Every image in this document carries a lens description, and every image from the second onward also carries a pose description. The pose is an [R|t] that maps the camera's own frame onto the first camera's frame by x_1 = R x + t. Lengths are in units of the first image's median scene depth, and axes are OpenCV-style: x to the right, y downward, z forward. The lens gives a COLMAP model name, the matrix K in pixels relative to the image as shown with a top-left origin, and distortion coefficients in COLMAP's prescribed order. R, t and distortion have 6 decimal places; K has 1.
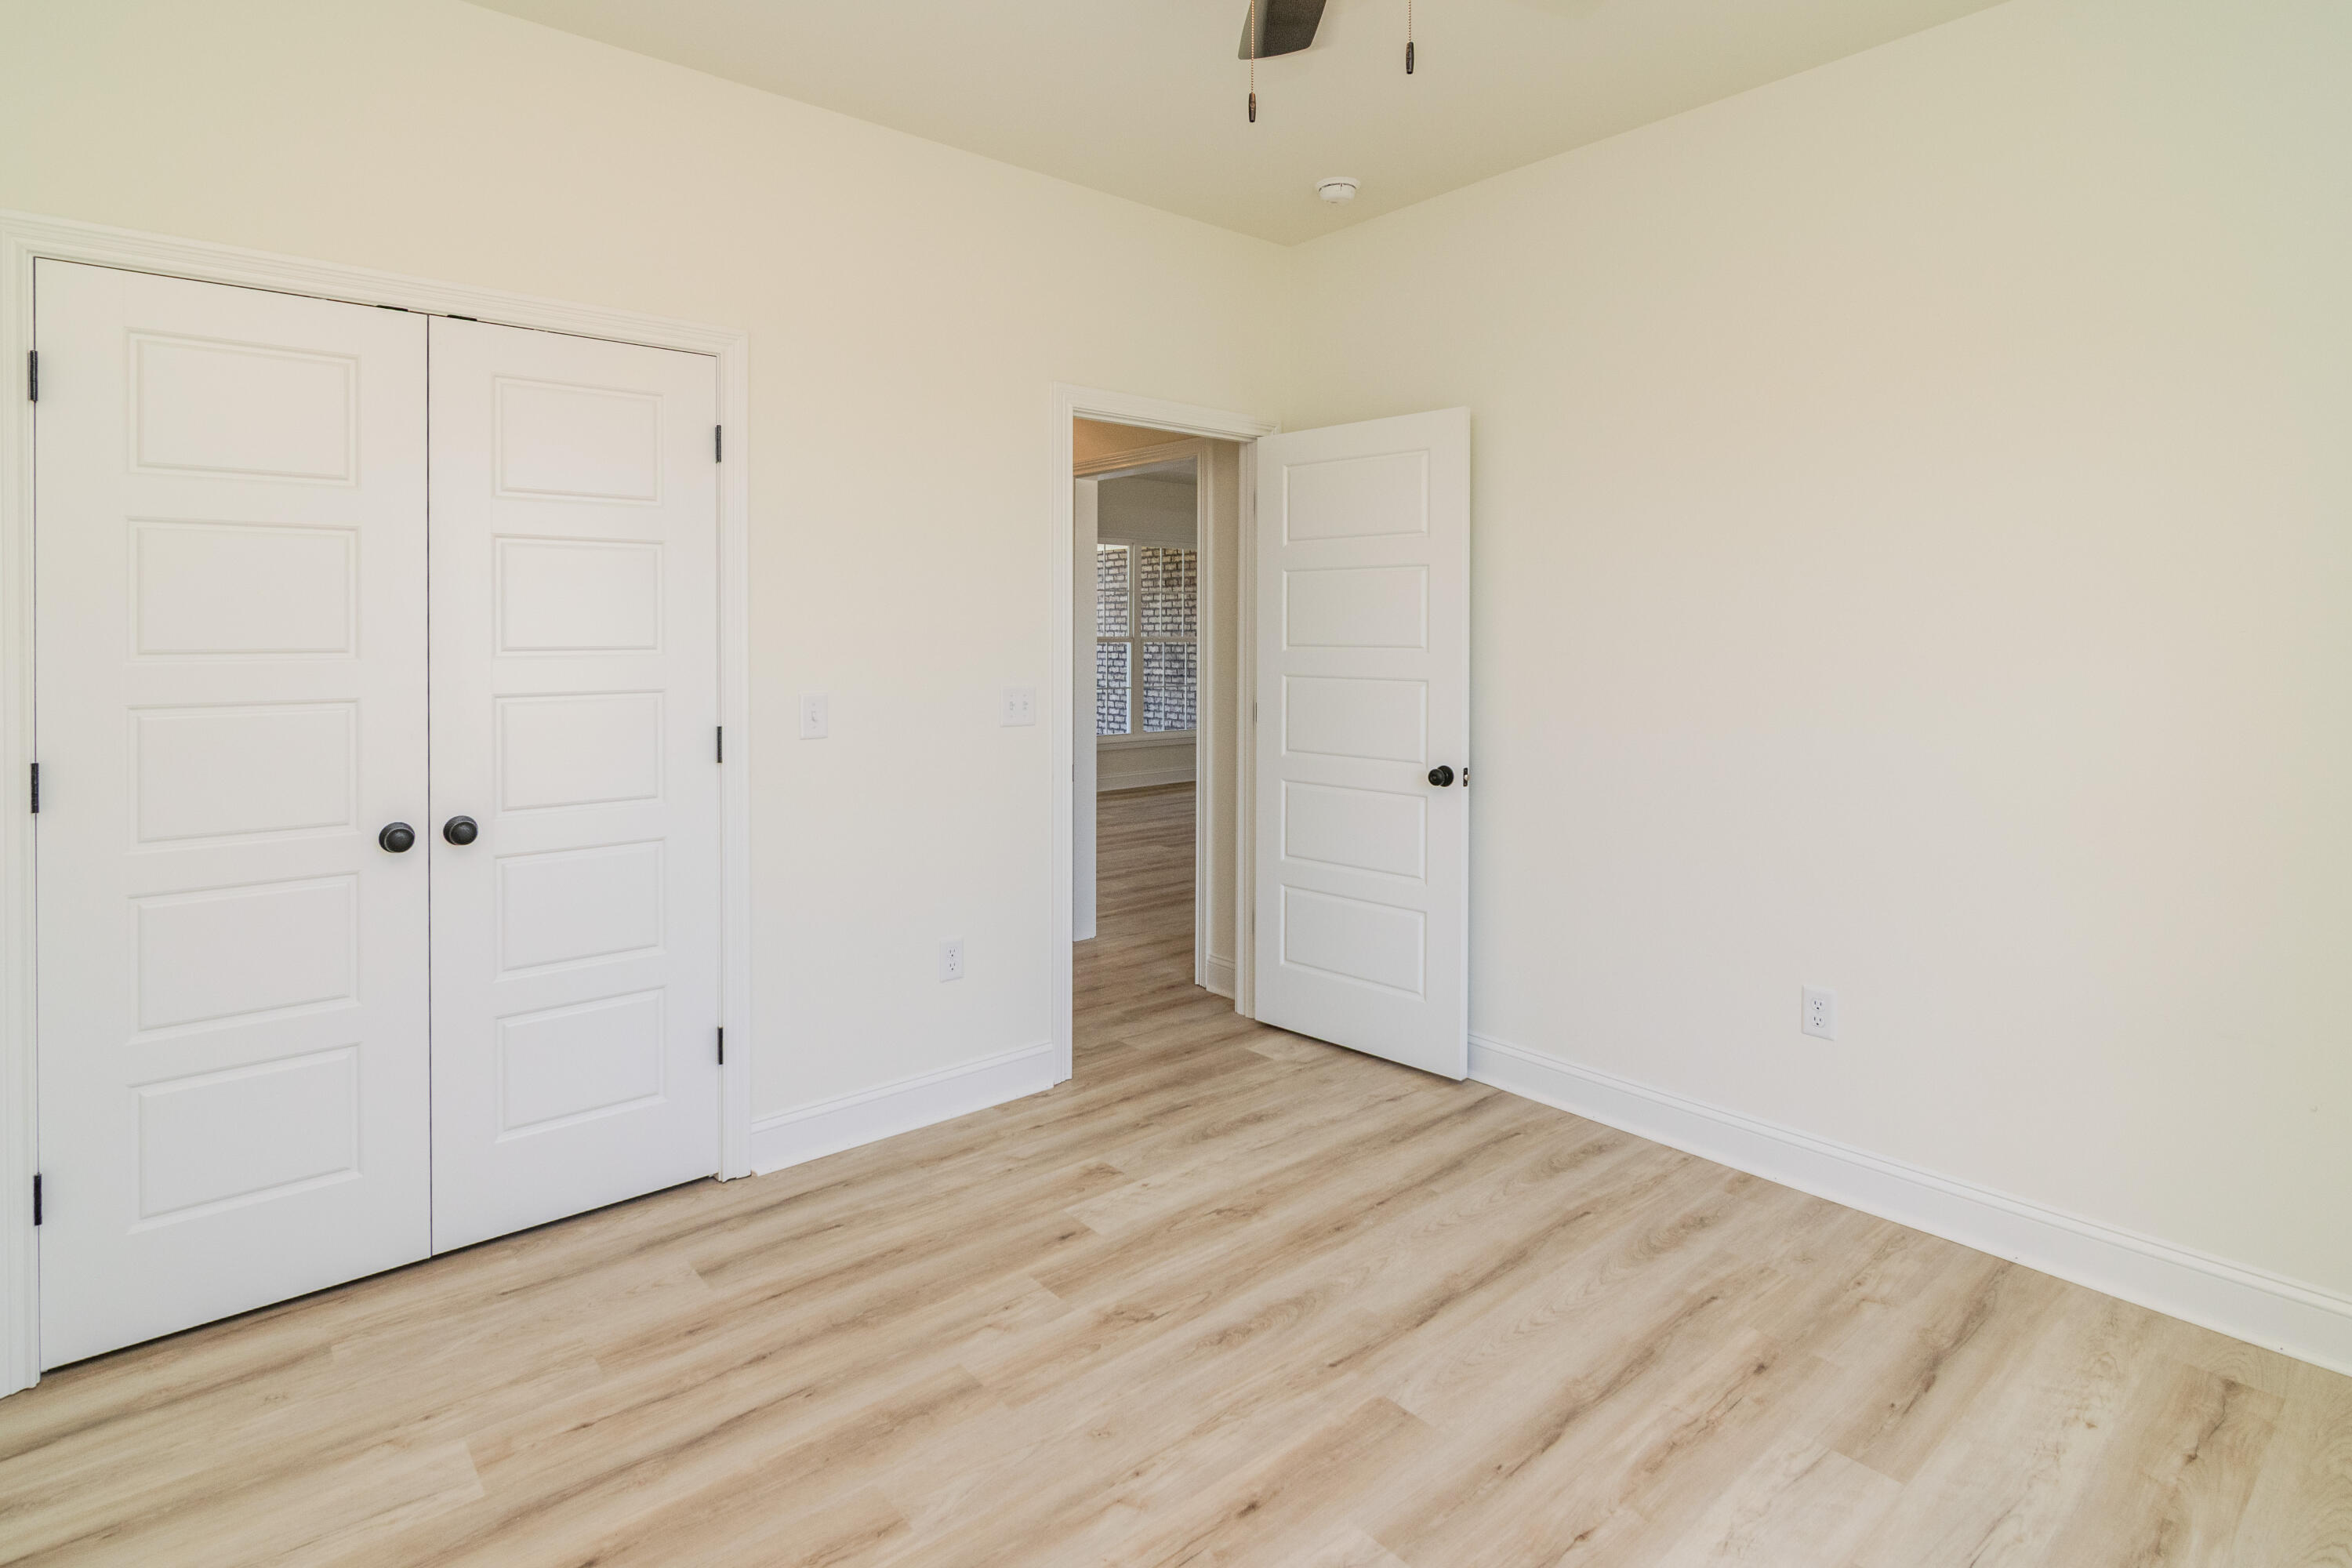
lens RADIAL K [[1175.6, 0, 1186.4], [0, 1175.6, 801.8], [0, 0, 1]] dist [-0.013035, -0.000071]
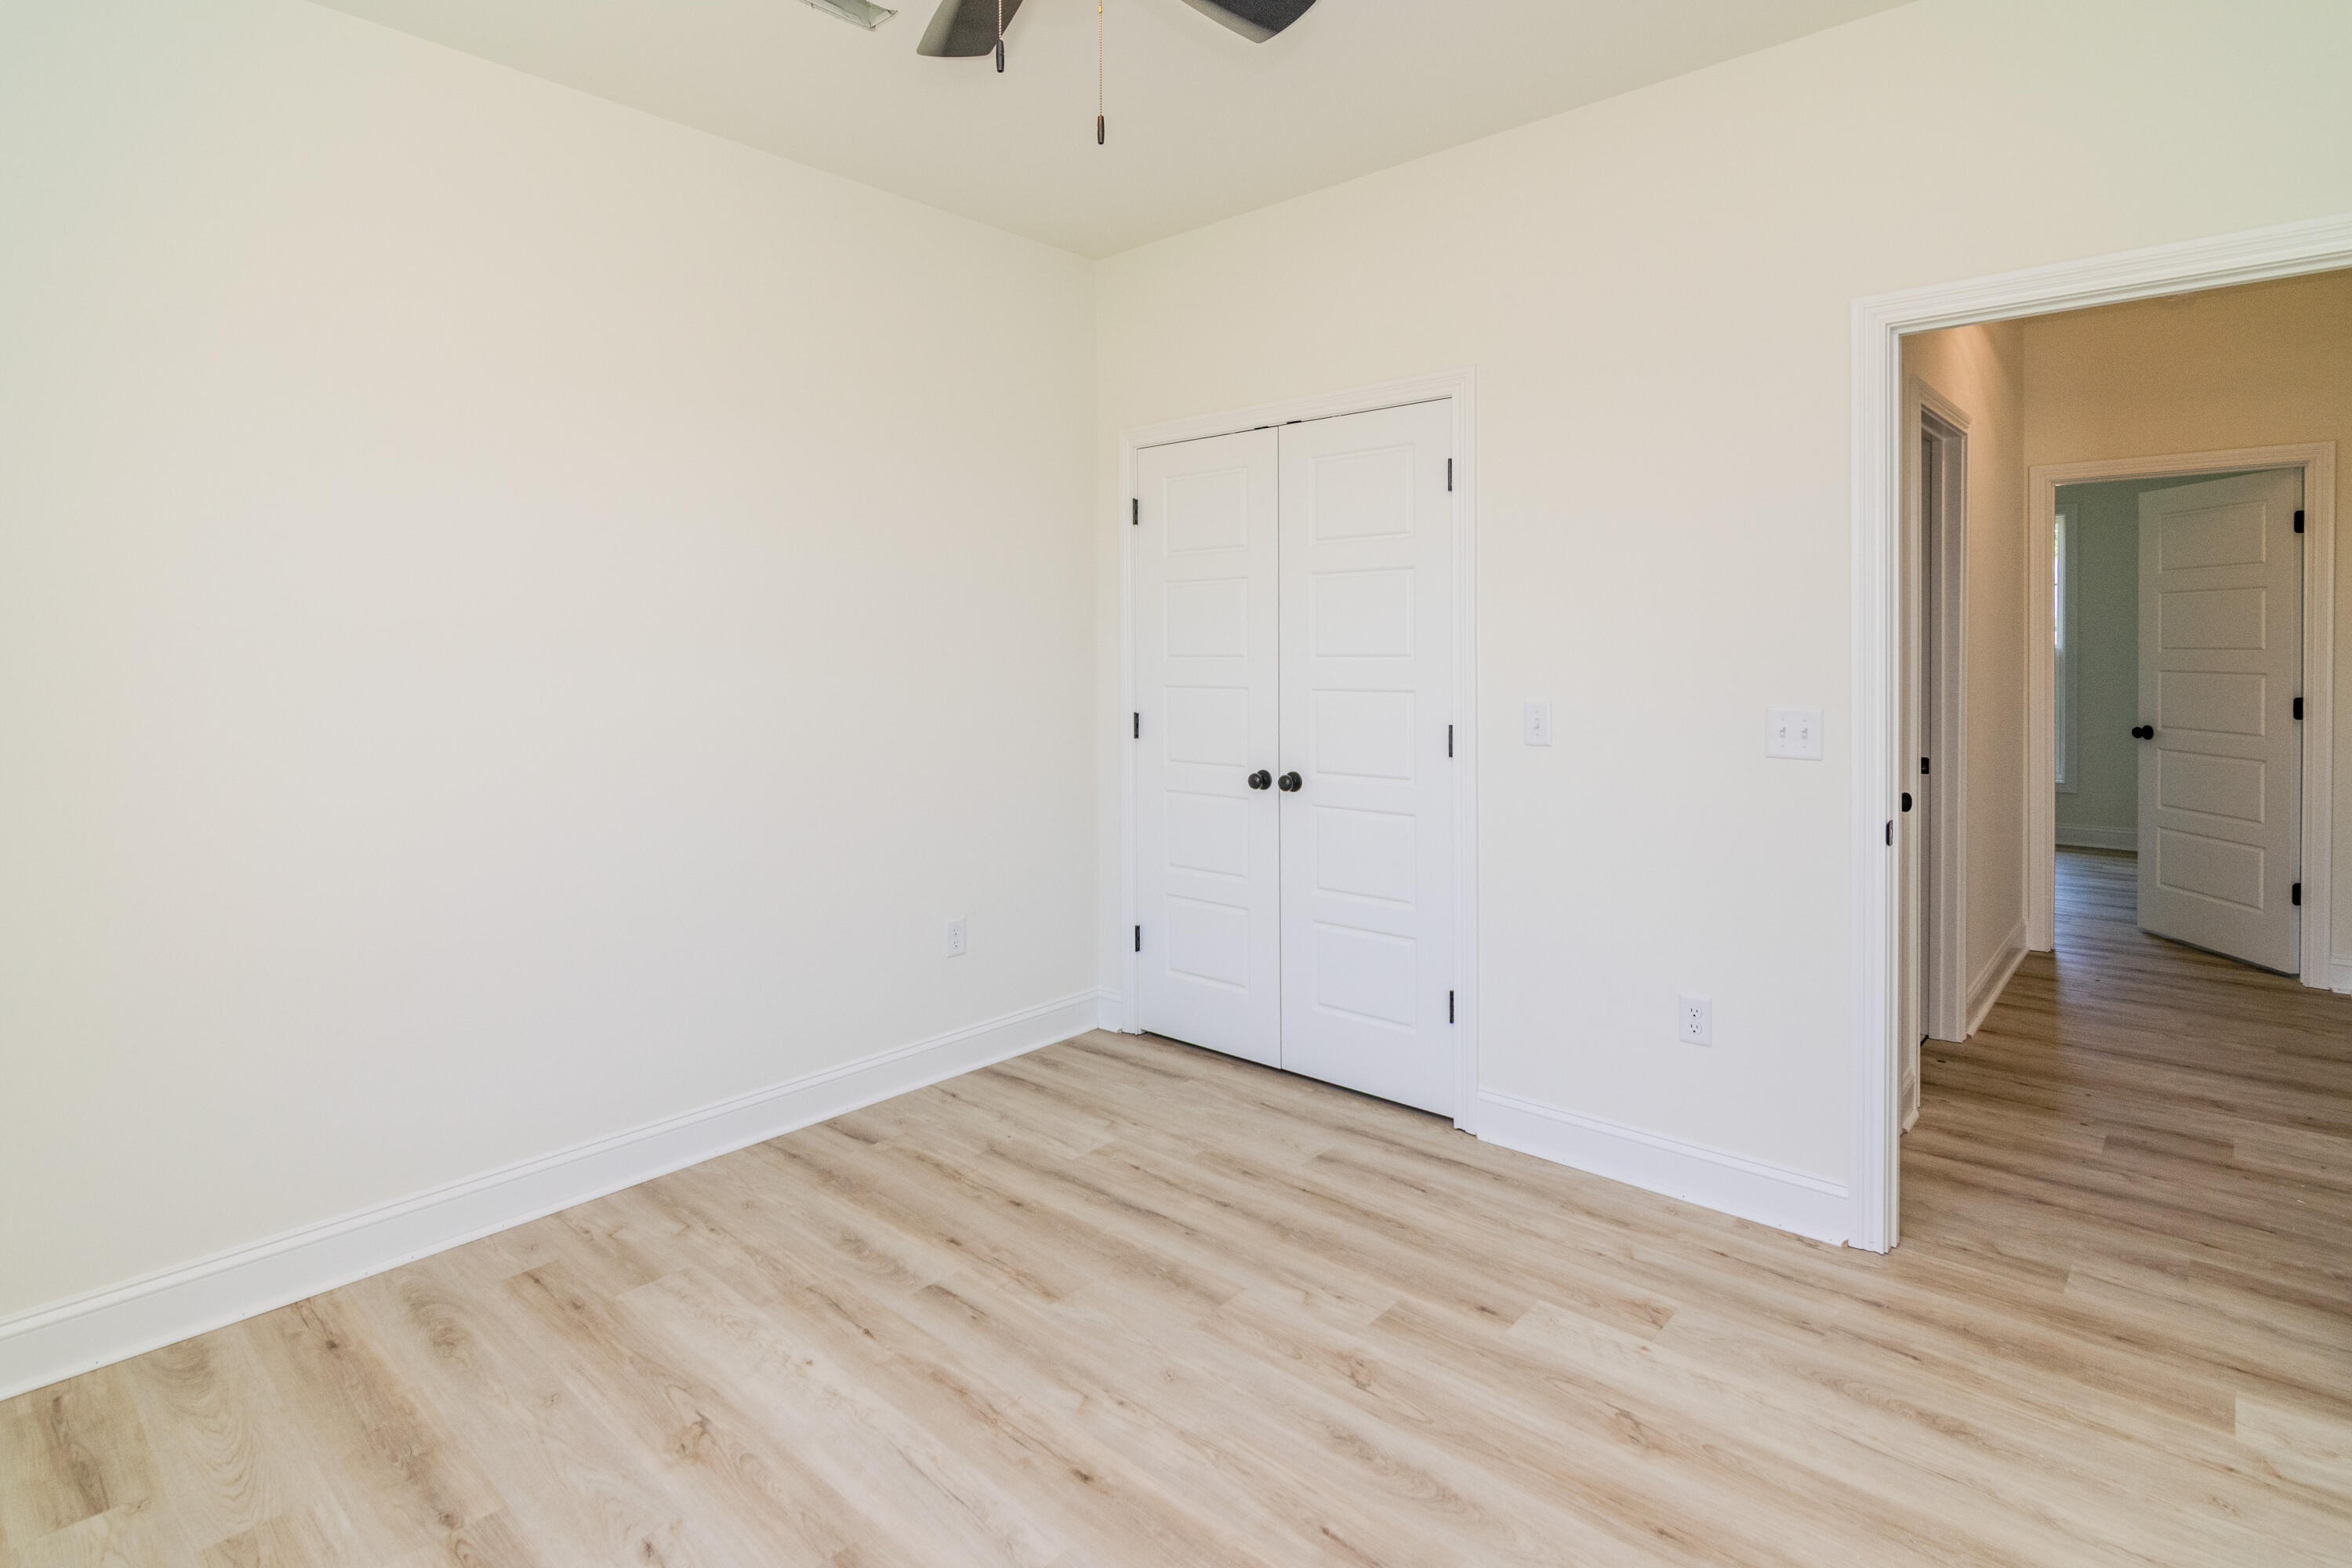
lens RADIAL K [[1175.6, 0, 1193.3], [0, 1175.6, 818.2], [0, 0, 1]] dist [-0.013035, -0.000071]
pose [[0.129667, 0.142982, -0.981195, 0.790488], [-0.133648, 0.983039, 0.125588, -0.096785], [0.982509, 0.114850, 0.146577, 0.679769]]
